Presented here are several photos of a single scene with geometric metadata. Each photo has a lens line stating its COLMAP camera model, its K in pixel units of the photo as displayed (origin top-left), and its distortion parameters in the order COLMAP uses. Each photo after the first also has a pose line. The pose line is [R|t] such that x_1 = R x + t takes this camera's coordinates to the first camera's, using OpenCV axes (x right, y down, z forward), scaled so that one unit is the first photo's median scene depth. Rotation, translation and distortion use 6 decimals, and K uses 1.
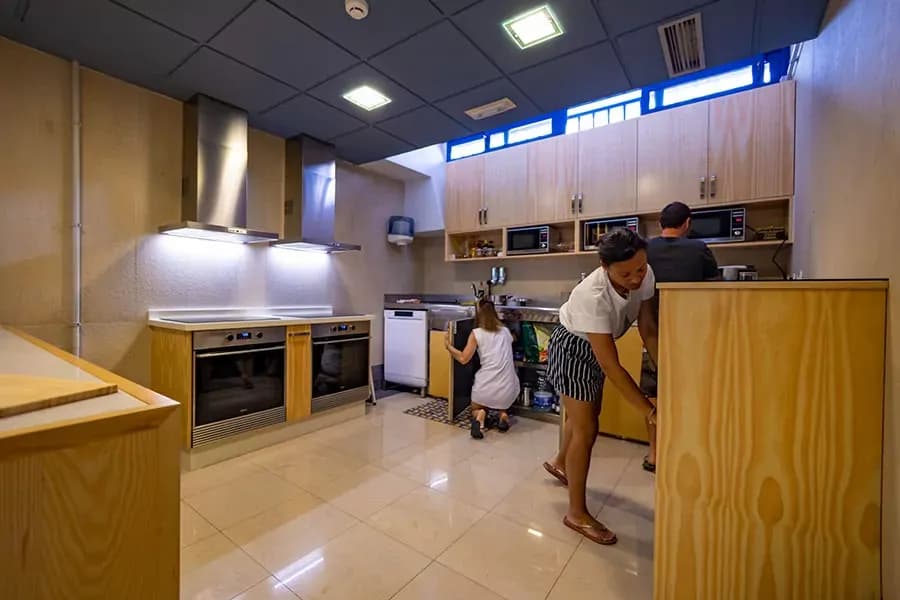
lens RADIAL K [[386.0, 0, 450.0], [0, 386.0, 300.0], [0, 0, 1]] dist [-0.000117, -0.000286]
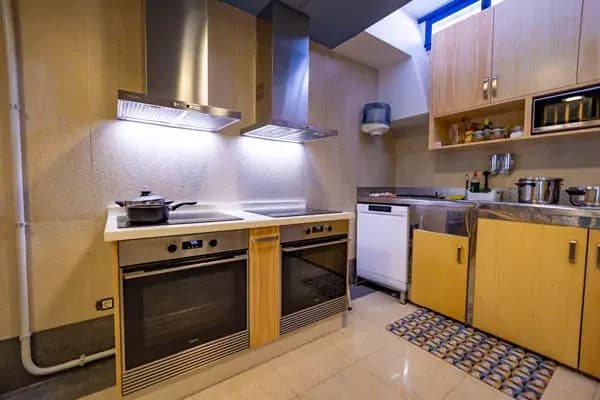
lens RADIAL K [[257.3, 0, 300.0], [0, 257.3, 200.0], [0, 0, 1]] dist [-0.000117, -0.000286]
pose [[0.950223, 0.012896, -0.311302, -0.116020], [-0.001630, 0.999335, 0.036425, -0.007129], [0.311565, -0.034105, 0.949613, 0.378696]]
